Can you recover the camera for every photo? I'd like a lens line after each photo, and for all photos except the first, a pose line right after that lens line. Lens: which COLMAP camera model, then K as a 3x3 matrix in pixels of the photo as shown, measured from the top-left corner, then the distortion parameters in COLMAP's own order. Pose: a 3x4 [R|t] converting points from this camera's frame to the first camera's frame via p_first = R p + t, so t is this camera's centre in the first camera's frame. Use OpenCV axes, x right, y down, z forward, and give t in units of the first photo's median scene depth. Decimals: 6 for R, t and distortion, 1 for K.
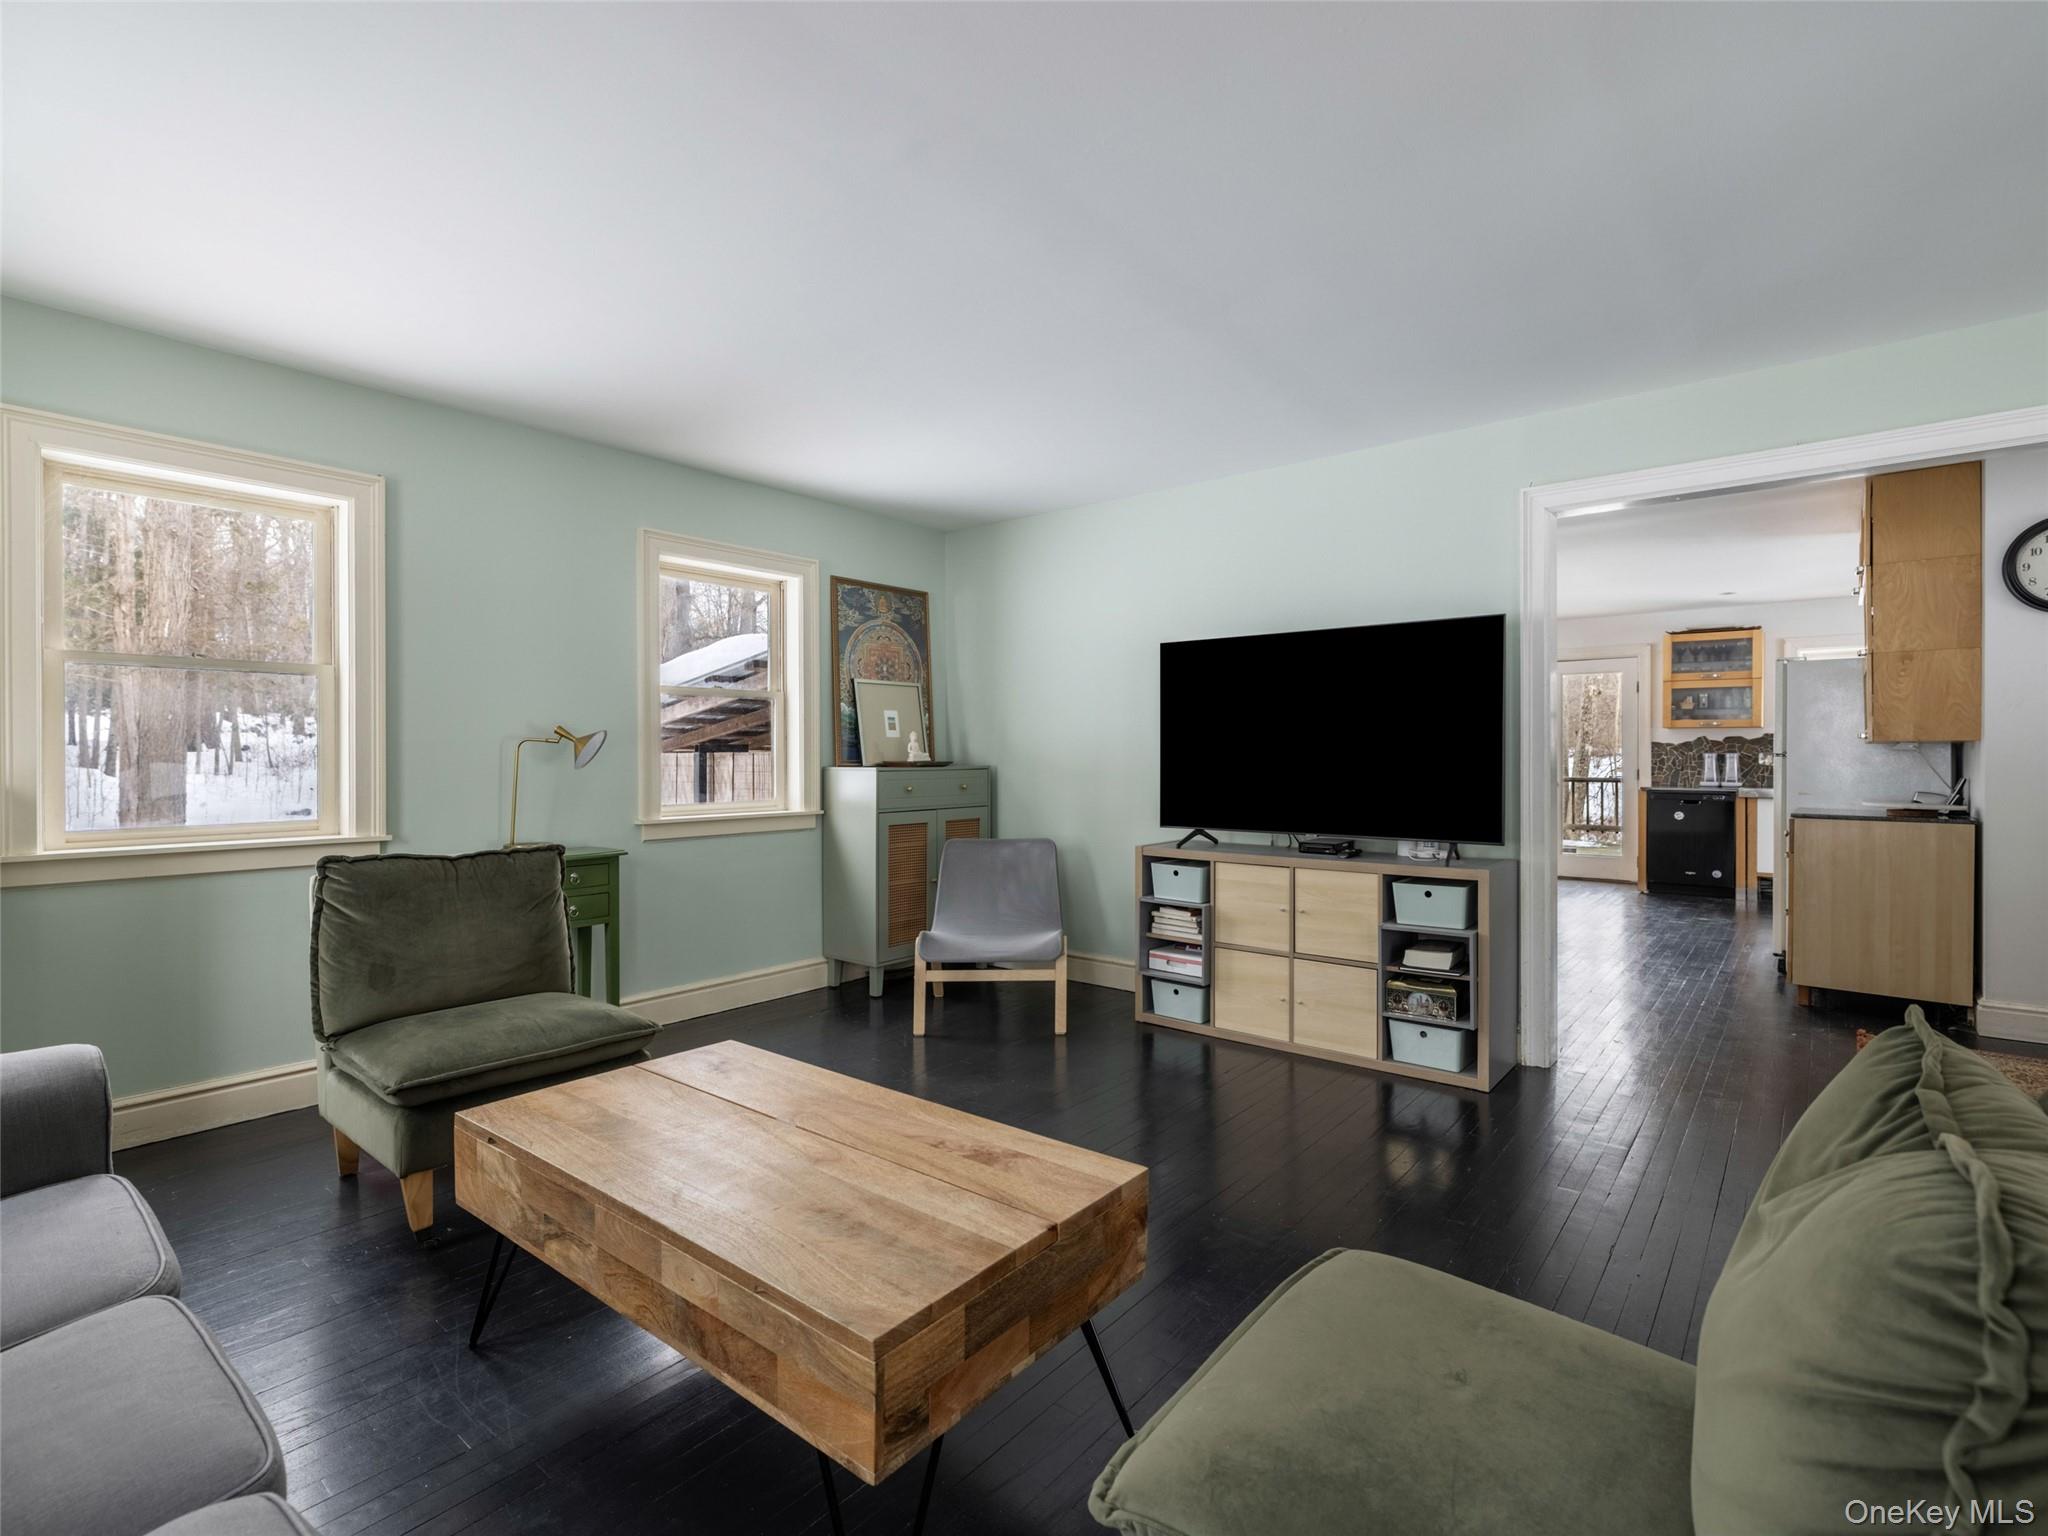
lens RADIAL K [[951.6, 0, 1014.9], [0, 951.6, 760.9], [0, 0, 1]] dist [-0.002482, -0.000145]
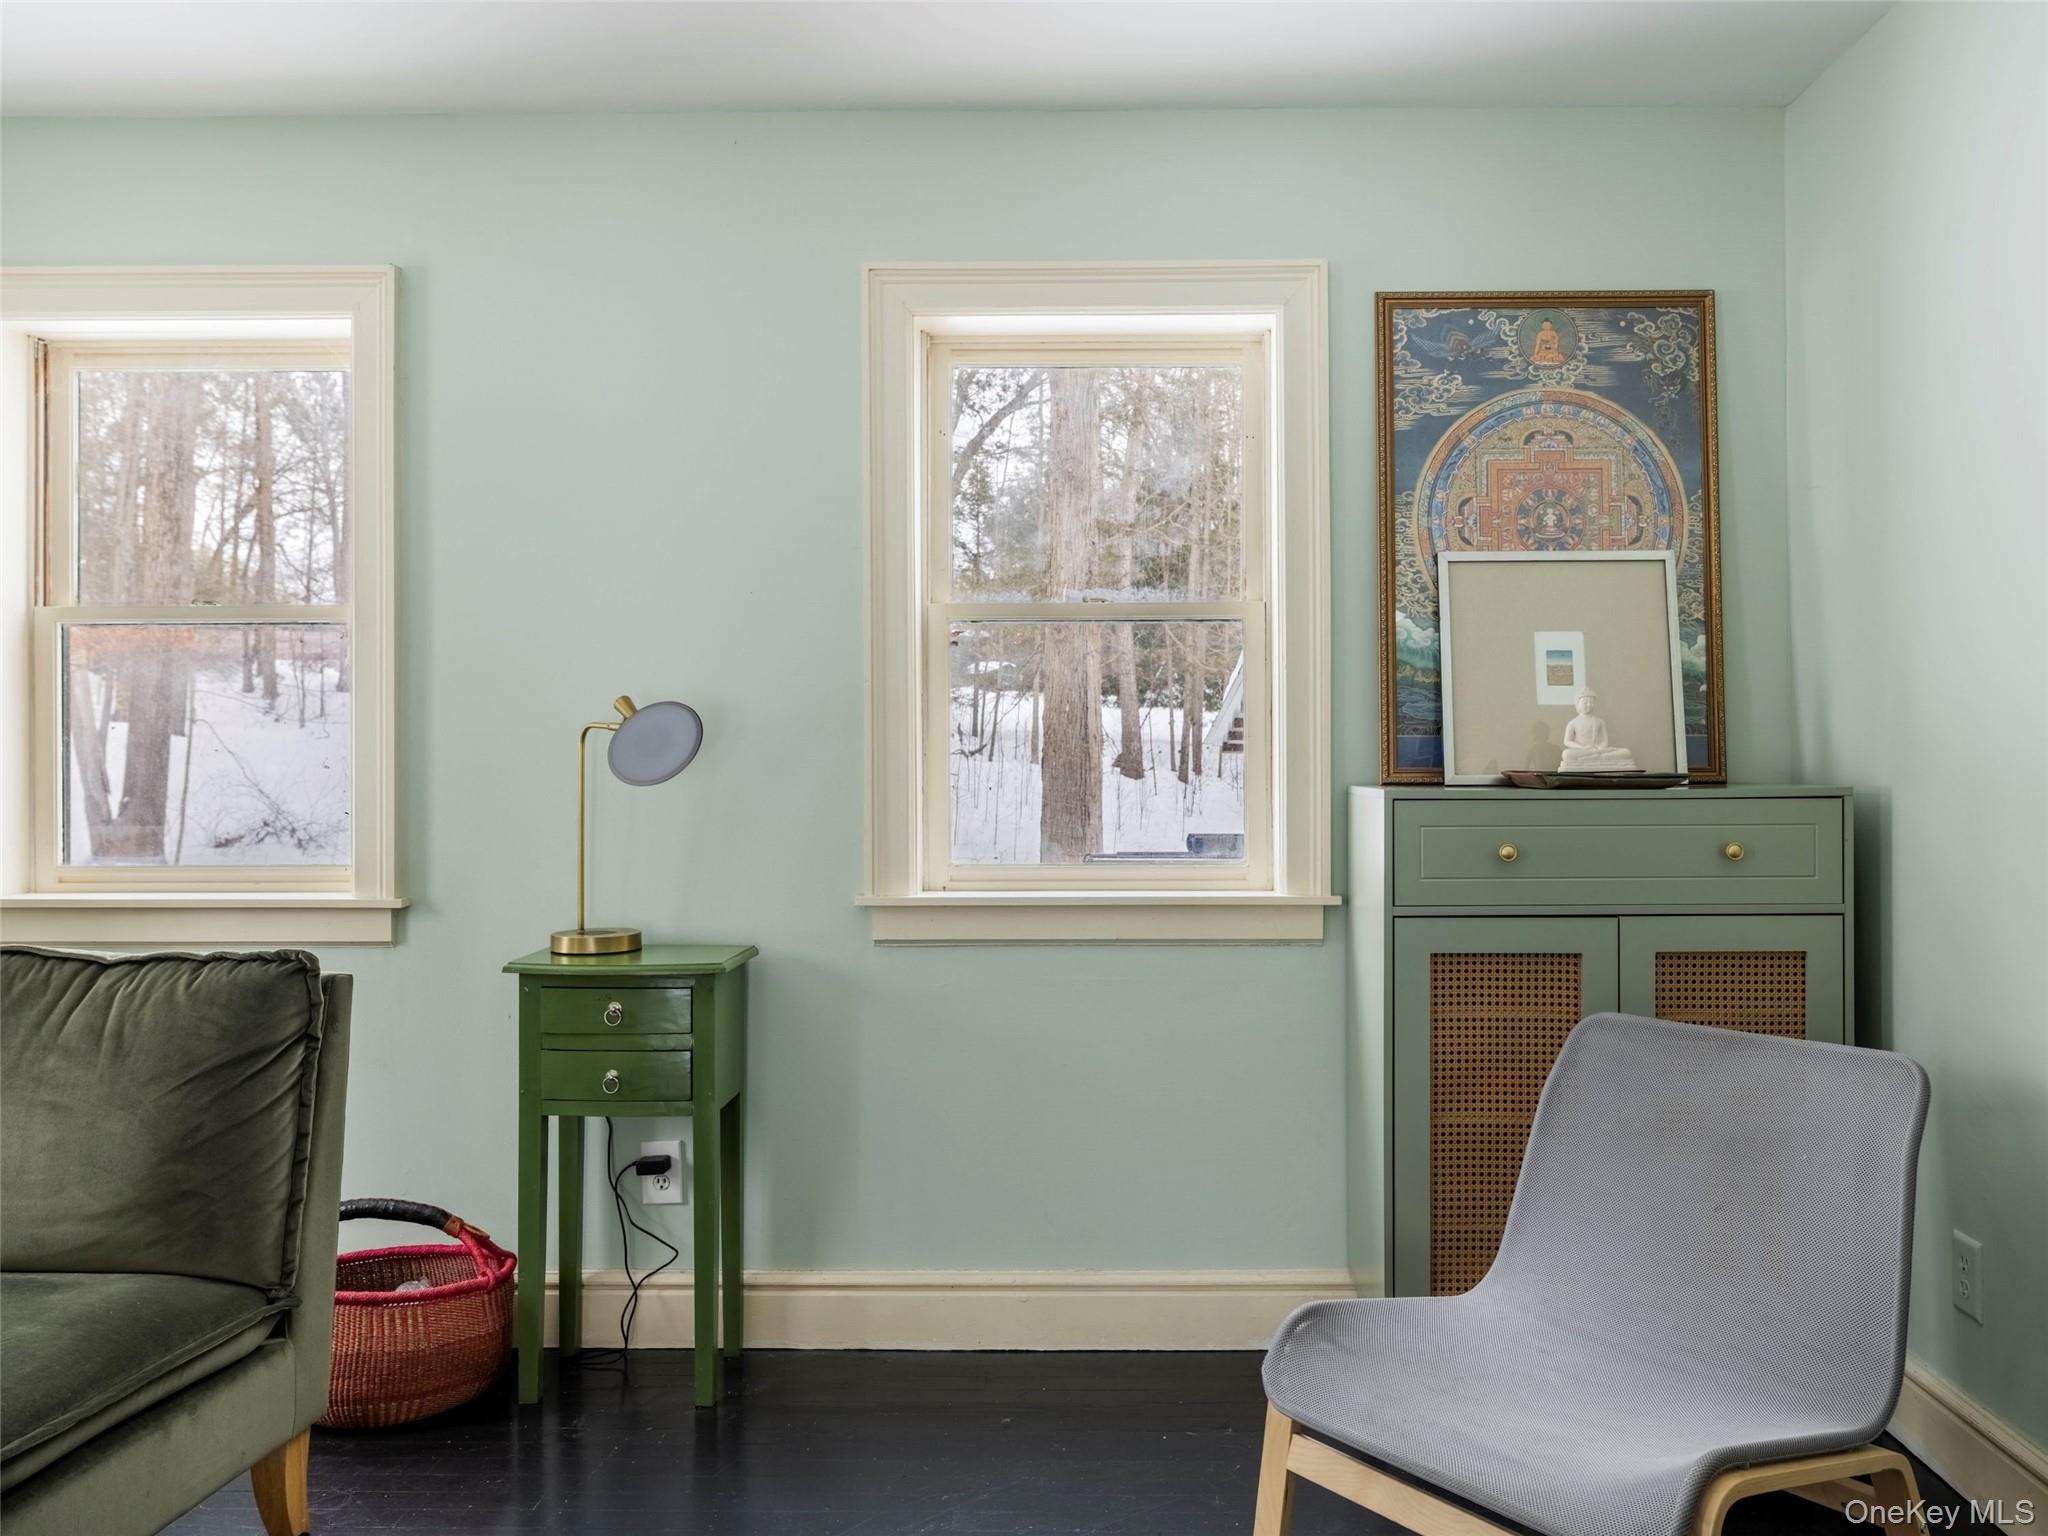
lens RADIAL K [[1497.3, 0, 1102.2], [0, 1497.3, 759.6], [0, 0, 1]] dist [-0.011008, -0.004637]
pose [[0.645739, 0.000585, -0.763558, 0.197619], [-0.003046, 0.999994, -0.001810, -0.002741], [0.763552, 0.003495, 0.645737, 0.511257]]
